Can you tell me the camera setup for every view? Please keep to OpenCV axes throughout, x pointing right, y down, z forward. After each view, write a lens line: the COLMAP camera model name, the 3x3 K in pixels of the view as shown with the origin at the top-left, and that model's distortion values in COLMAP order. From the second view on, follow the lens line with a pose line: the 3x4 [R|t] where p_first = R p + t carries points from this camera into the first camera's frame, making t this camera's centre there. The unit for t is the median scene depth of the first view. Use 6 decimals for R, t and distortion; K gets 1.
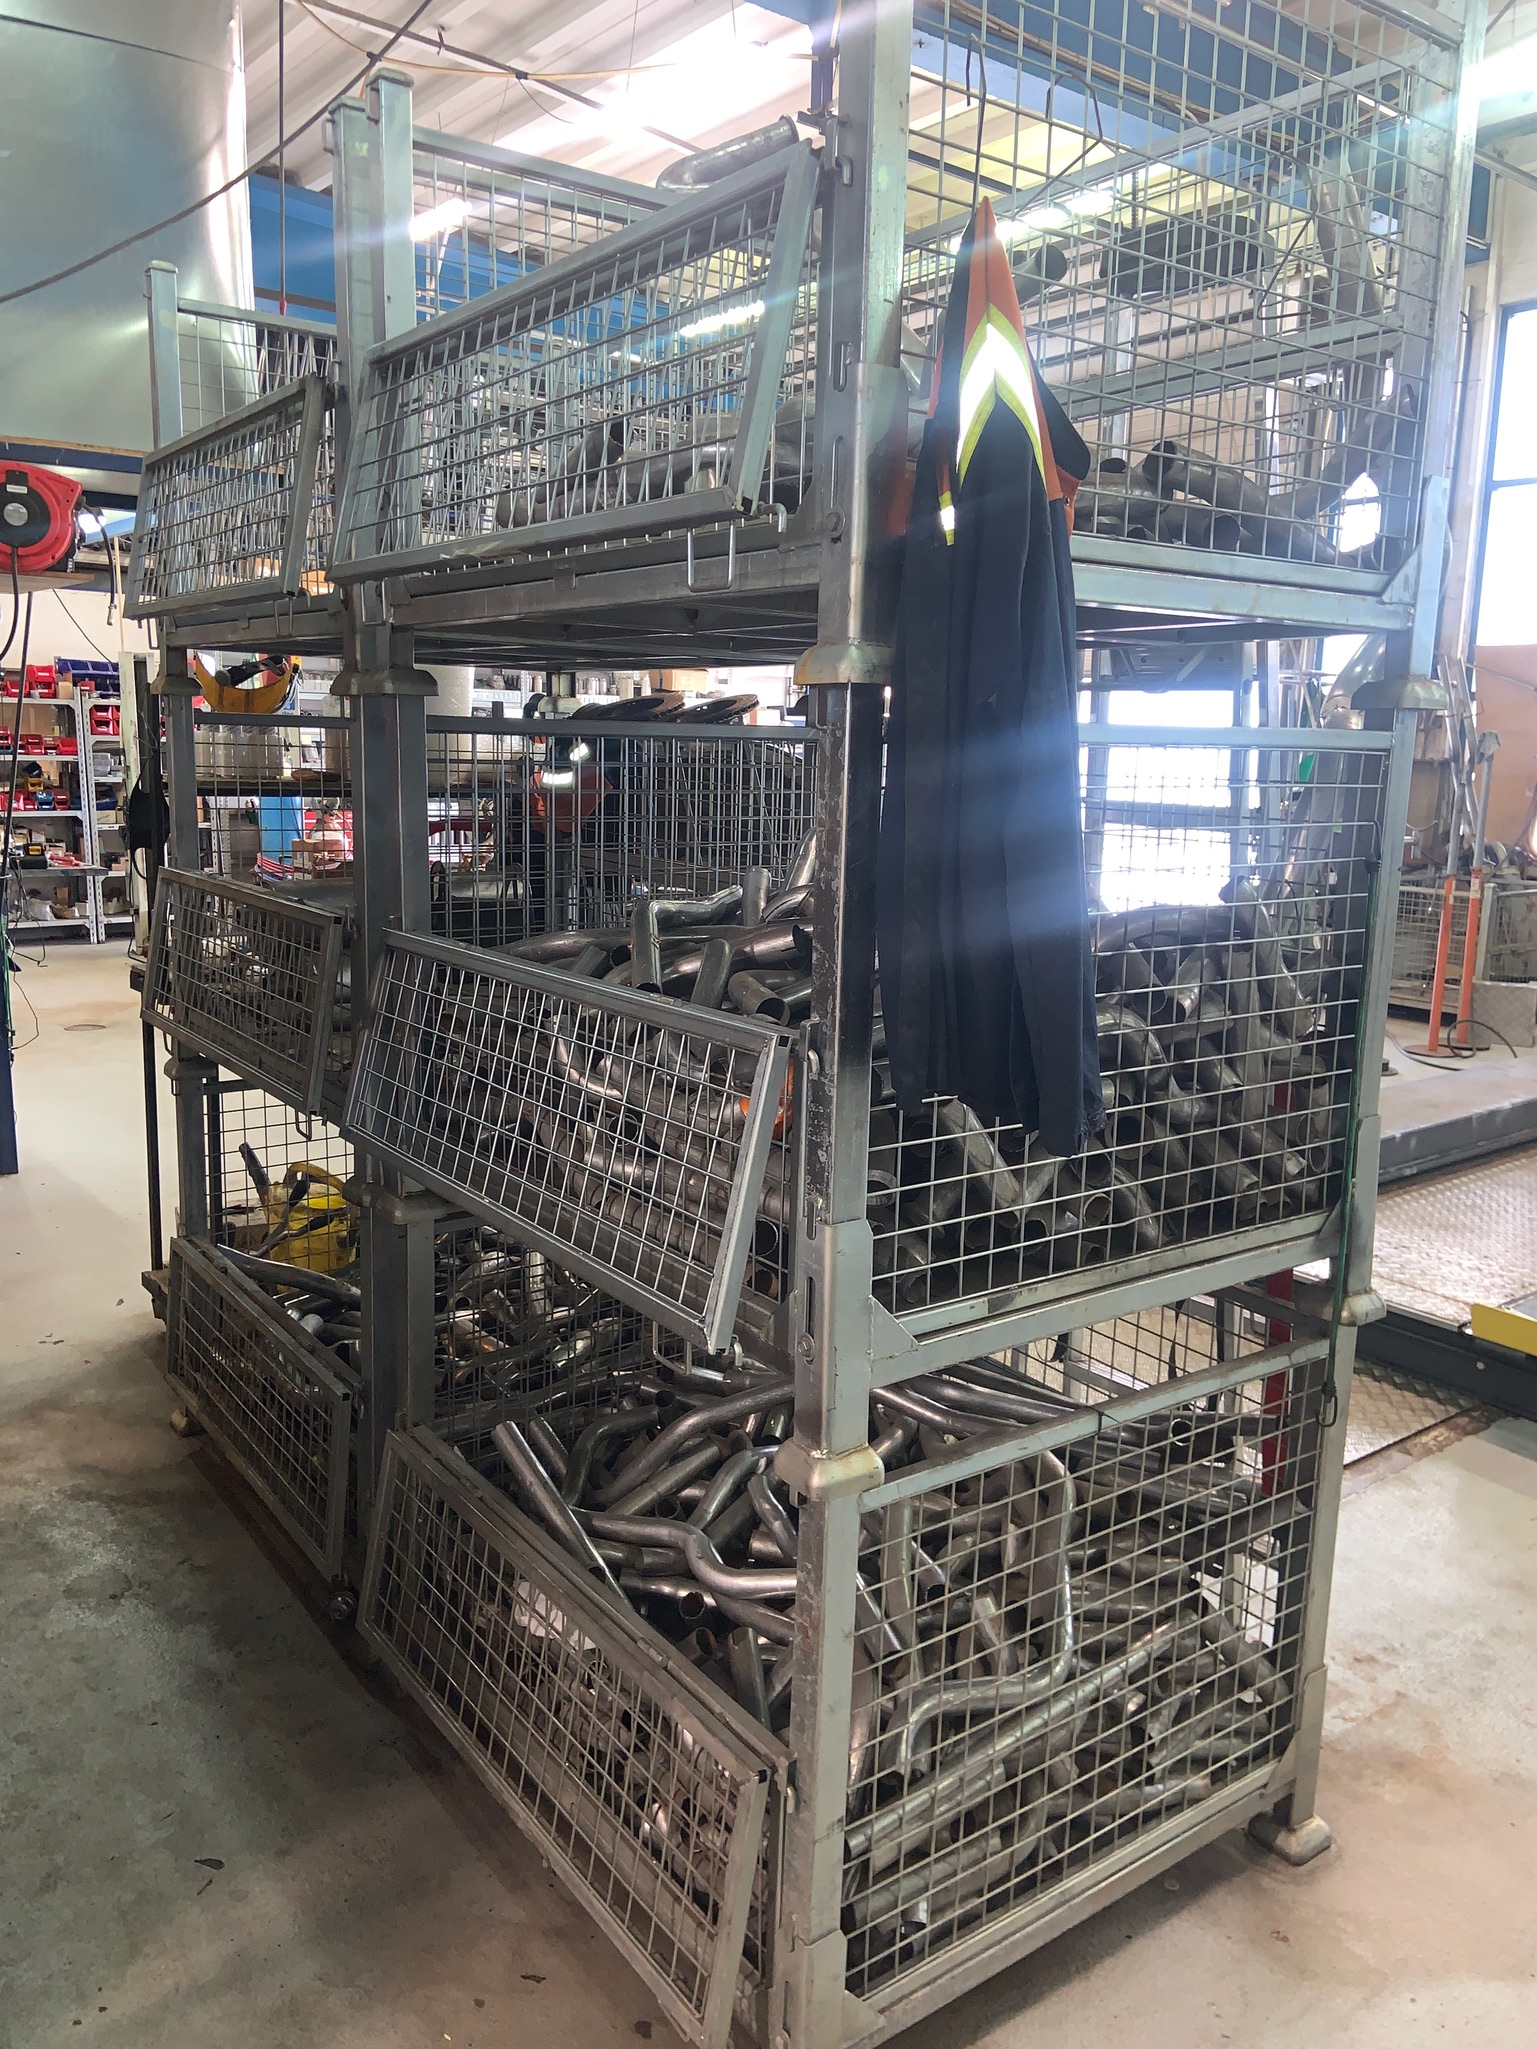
lens RADIAL K [[1538.9, 0, 768.5], [0, 1538.9, 1024.5], [0, 0, 1]] dist [0.087983, -0.128940]
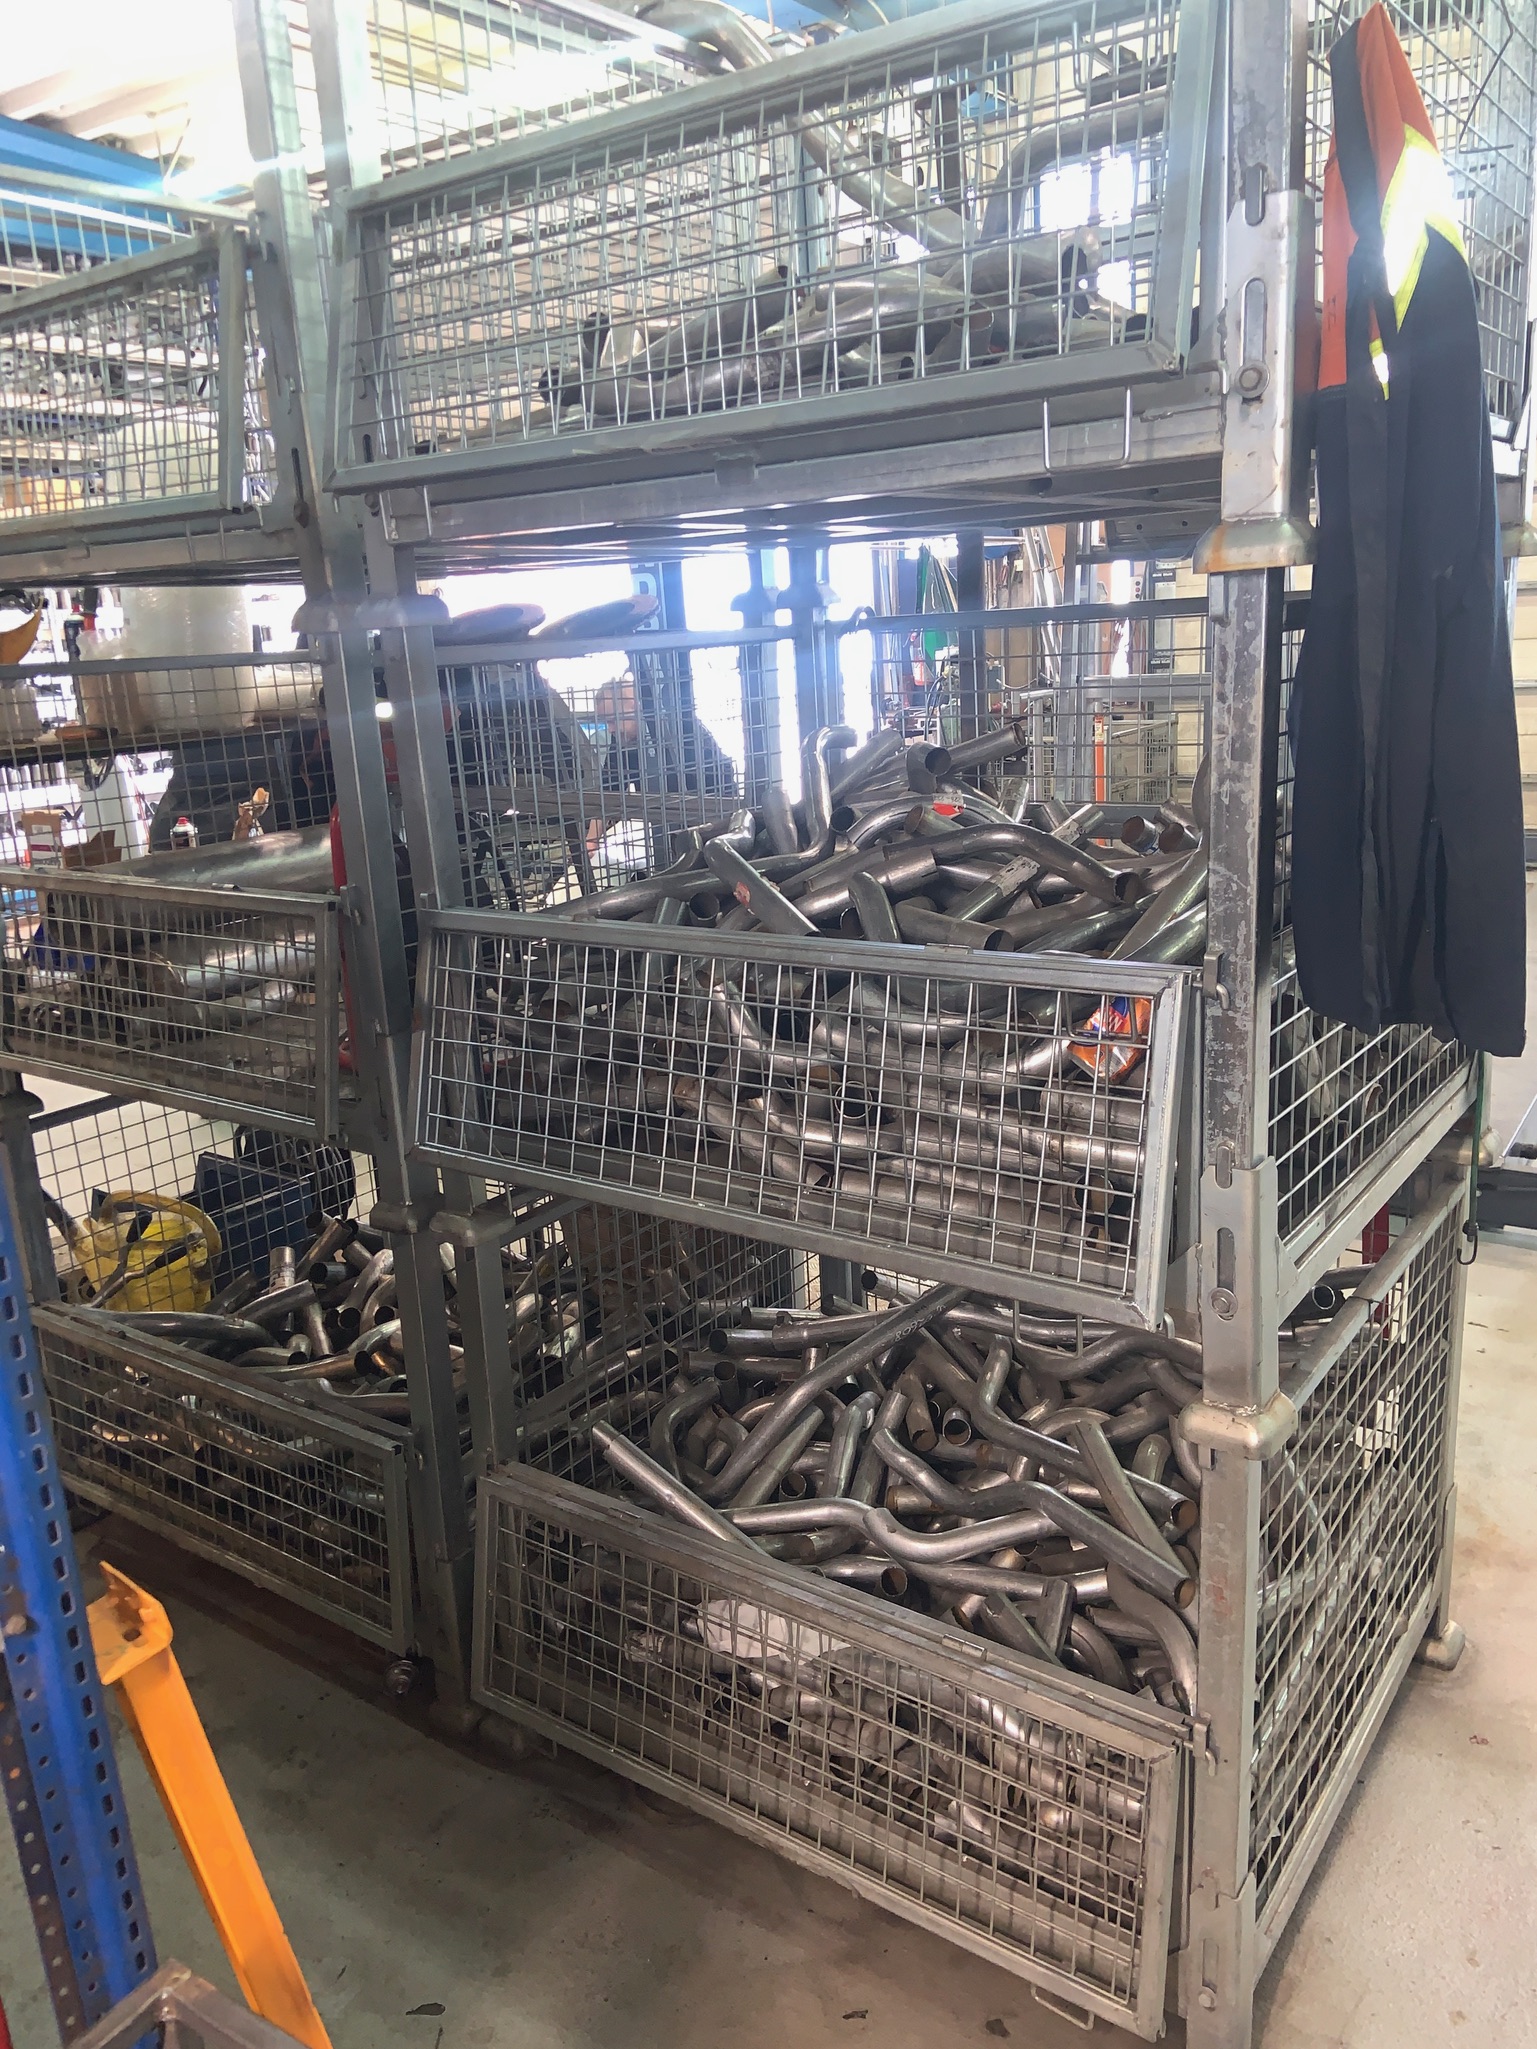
lens RADIAL K [[1538.9, 0, 768.5], [0, 1538.9, 1024.5], [0, 0, 1]] dist [0.087983, -0.128940]
pose [[0.947416, -0.157737, 0.278428, -0.324628], [0.137318, 0.986291, 0.091503, -0.053334], [-0.289044, -0.048458, 0.956089, 0.141427]]
